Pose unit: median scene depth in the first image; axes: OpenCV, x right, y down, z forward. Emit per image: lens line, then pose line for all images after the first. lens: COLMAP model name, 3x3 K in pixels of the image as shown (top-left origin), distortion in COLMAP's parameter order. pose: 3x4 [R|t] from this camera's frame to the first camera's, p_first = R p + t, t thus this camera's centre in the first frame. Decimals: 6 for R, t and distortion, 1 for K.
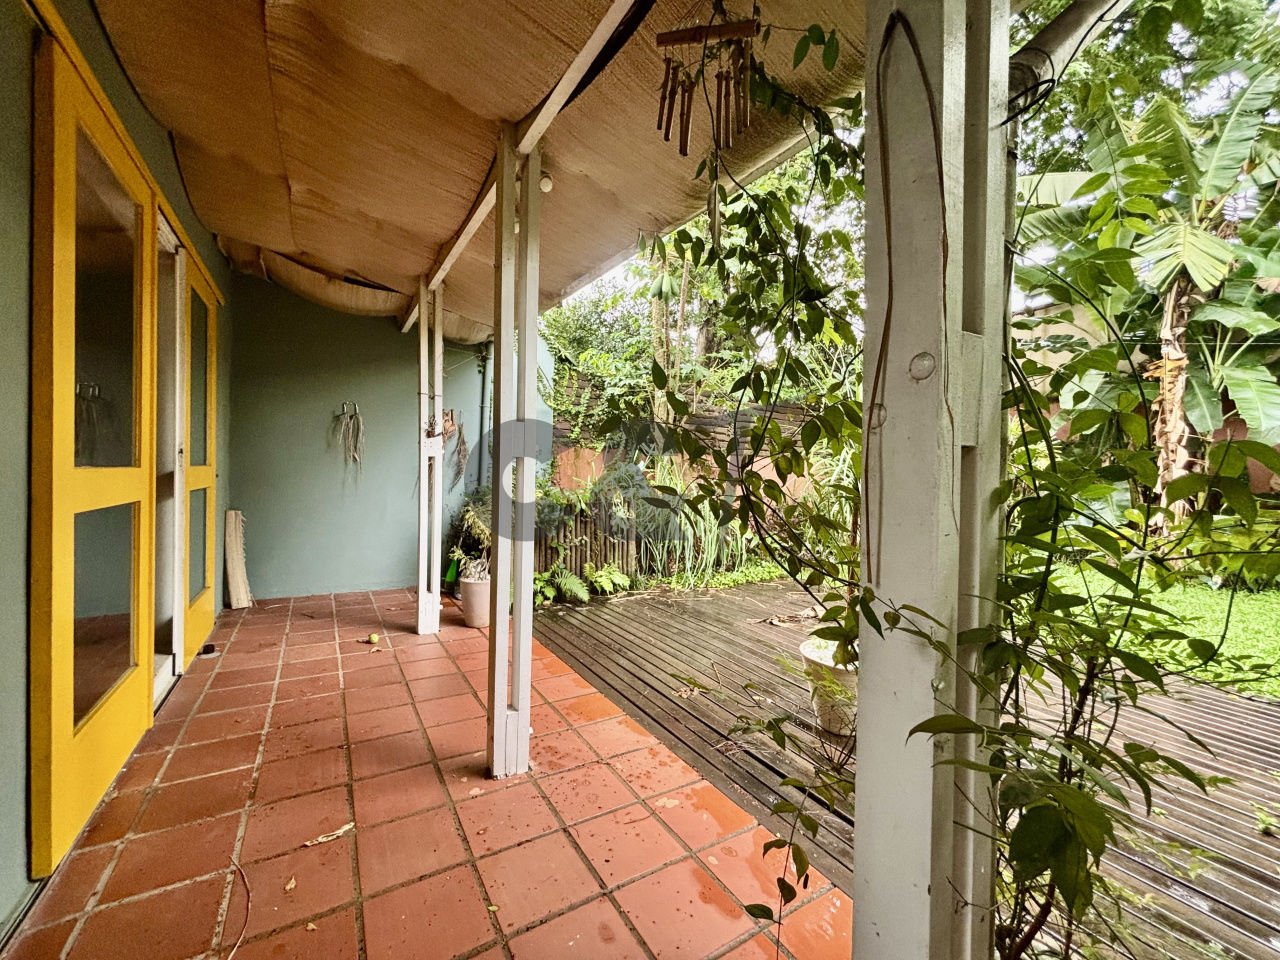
lens RADIAL K [[511.3, 0, 639.1], [0, 511.3, 479.8], [0, 0, 1]] dist [-0.003978, 0.000410]
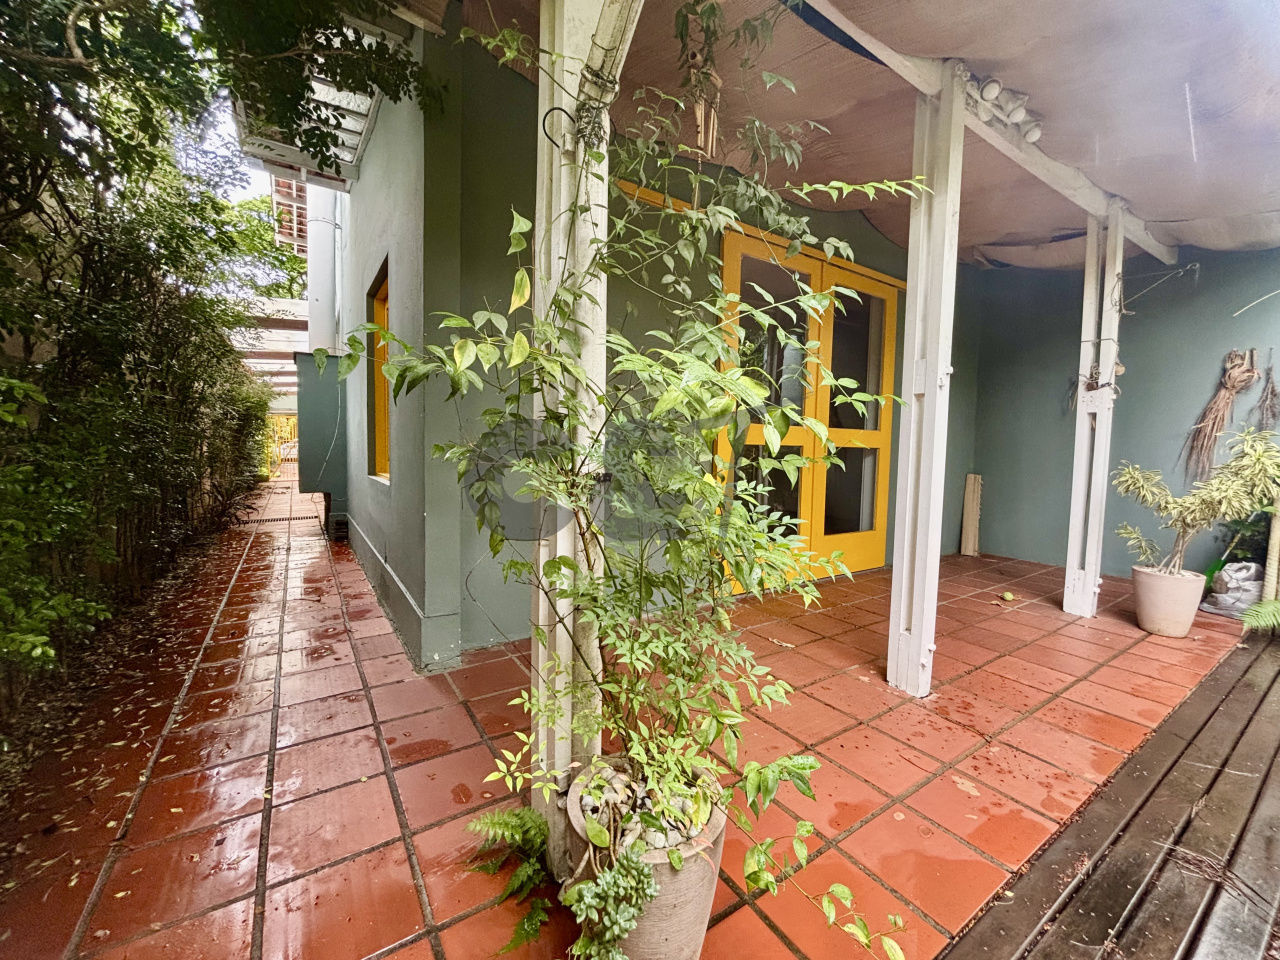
lens RADIAL K [[511.3, 0, 638.6], [0, 511.3, 478.4], [0, 0, 1]] dist [-0.003978, 0.000410]
pose [[0.033852, 0.038330, -0.998692, 0.435939], [-0.021332, 0.999064, 0.037621, 0.050266], [0.999199, 0.020031, 0.034638, 0.208194]]
